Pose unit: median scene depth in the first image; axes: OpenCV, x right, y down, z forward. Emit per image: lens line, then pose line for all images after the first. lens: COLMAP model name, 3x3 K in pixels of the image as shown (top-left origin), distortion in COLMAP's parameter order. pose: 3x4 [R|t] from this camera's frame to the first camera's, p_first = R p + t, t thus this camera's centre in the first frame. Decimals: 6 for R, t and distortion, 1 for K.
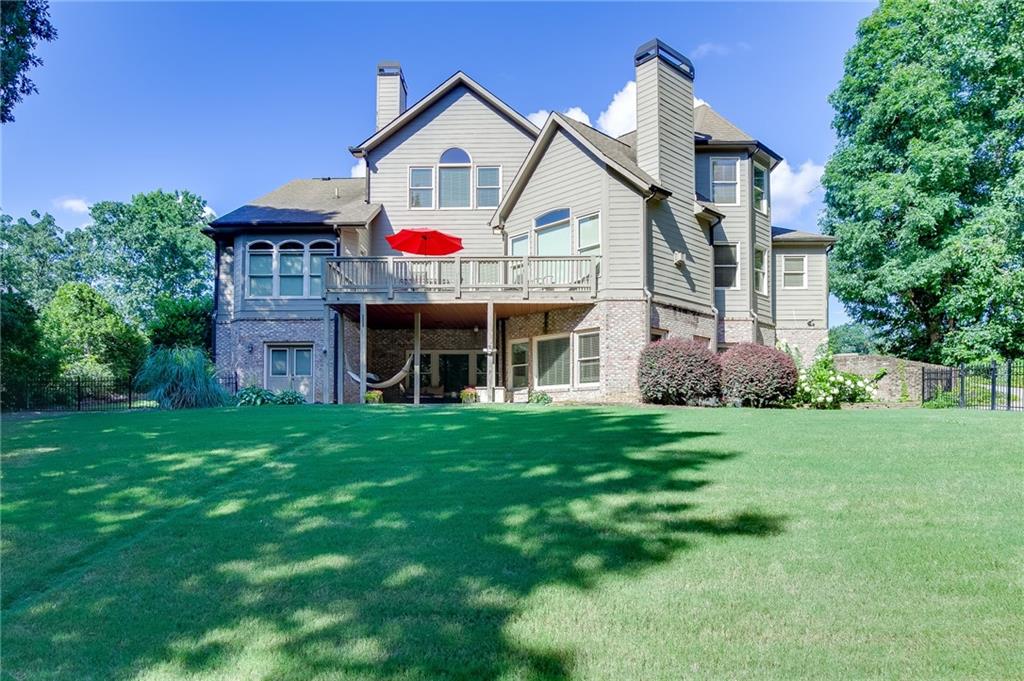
lens RADIAL K [[673.2, 0, 509.2], [0, 673.2, 423.1], [0, 0, 1]] dist [-0.027277, 0.005247]
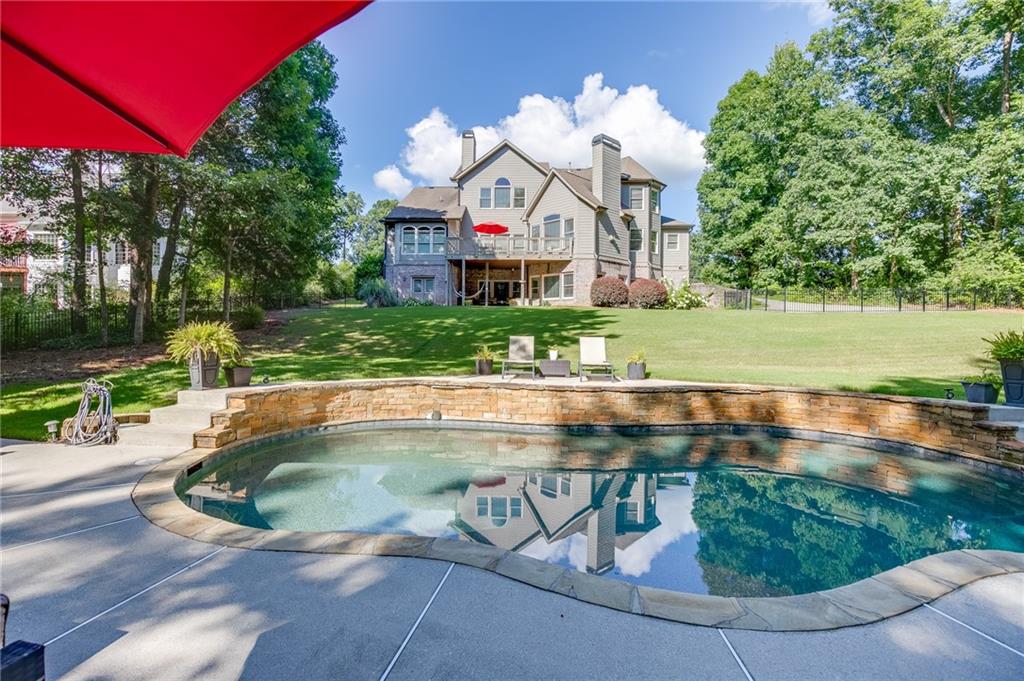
lens RADIAL K [[473.7, 0, 506.1], [0, 473.7, 336.5], [0, 0, 1]] dist [-0.026853, 0.002494]
pose [[0.999843, 0.009511, -0.014971, -0.049716], [-0.009100, 0.999587, 0.027259, 0.024221], [0.015224, -0.027119, 0.999516, -0.454266]]
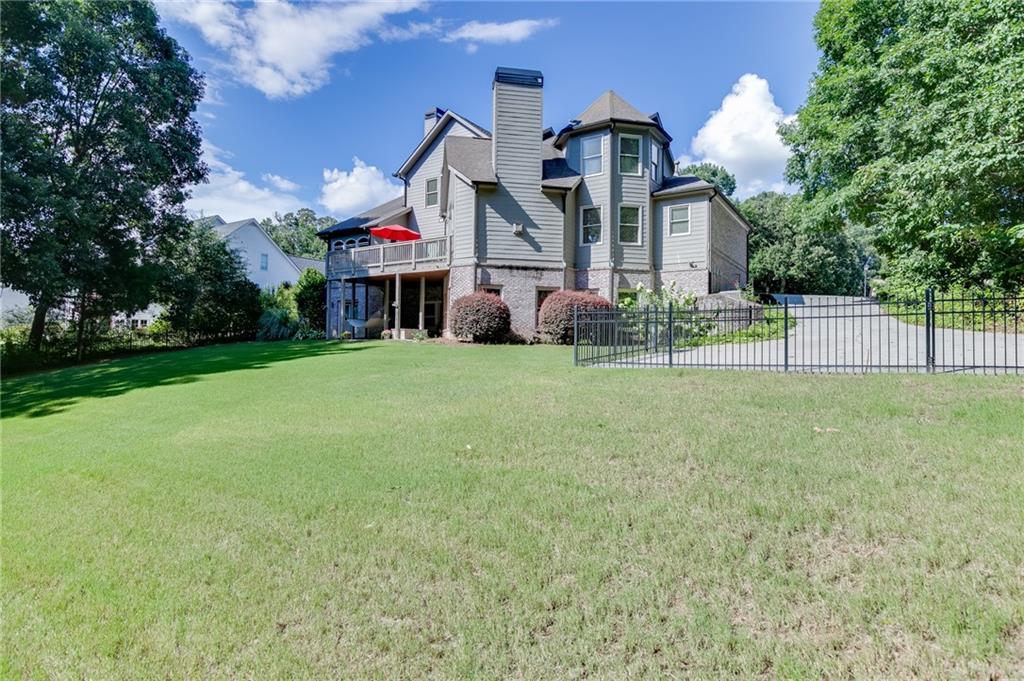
lens RADIAL K [[528.2, 0, 516.9], [0, 528.2, 339.6], [0, 0, 1]] dist [-0.011700, -0.000480]
pose [[0.848071, 0.004564, -0.529863, 0.719410], [-0.004763, 0.999988, 0.000990, -0.027195], [0.529861, 0.001684, 0.848083, 0.113228]]
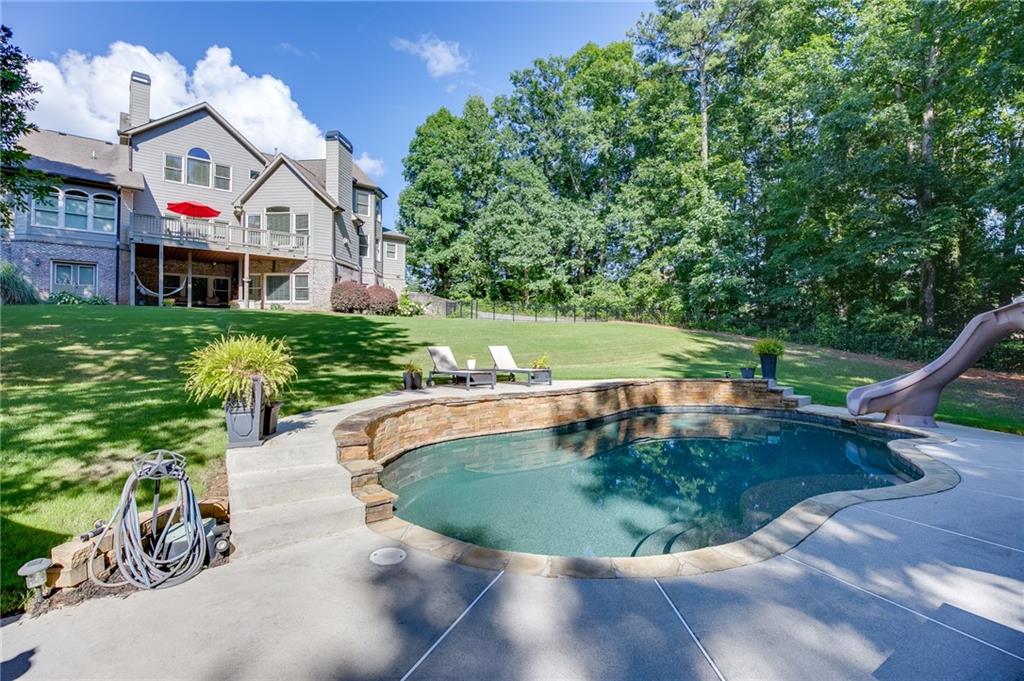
lens RADIAL K [[473.7, 0, 512.9], [0, 473.7, 336.3], [0, 0, 1]] dist [-0.026853, 0.002494]
pose [[0.737781, 0.001523, 0.675038, -0.305844], [-0.010399, 0.999904, 0.009110, 0.022085], [-0.674960, -0.013741, 0.737726, -0.363718]]
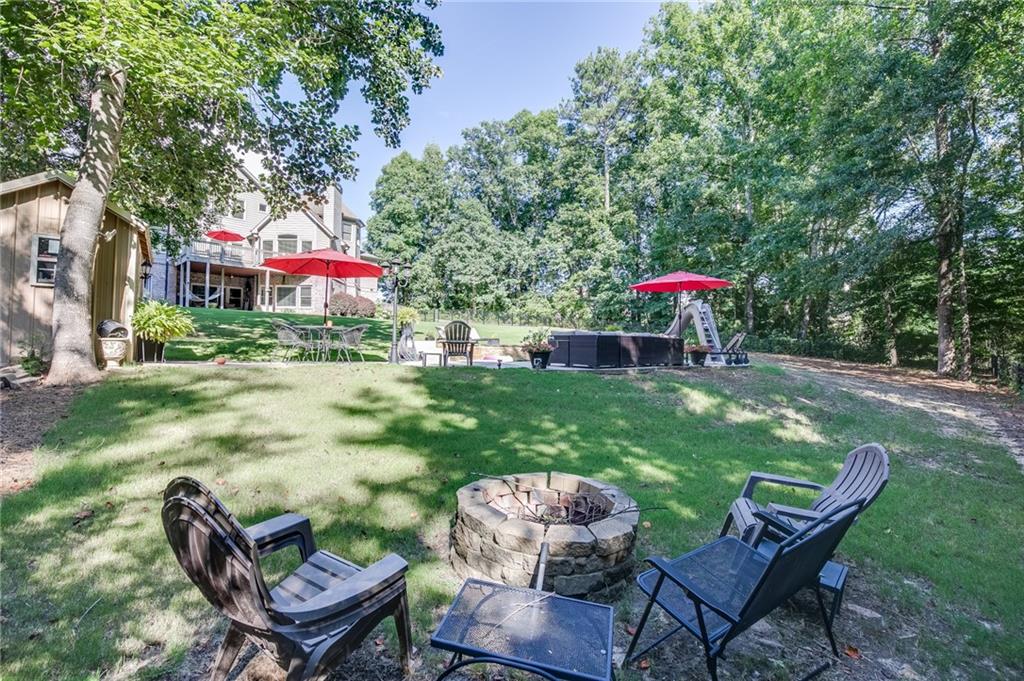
lens RADIAL K [[473.7, 0, 512.7], [0, 473.7, 339.8], [0, 0, 1]] dist [-0.026853, 0.002494]
pose [[0.644523, 0.022654, 0.764249, -0.643801], [-0.012083, 0.999738, -0.019444, 0.080179], [-0.764489, 0.003298, 0.644628, -0.652337]]
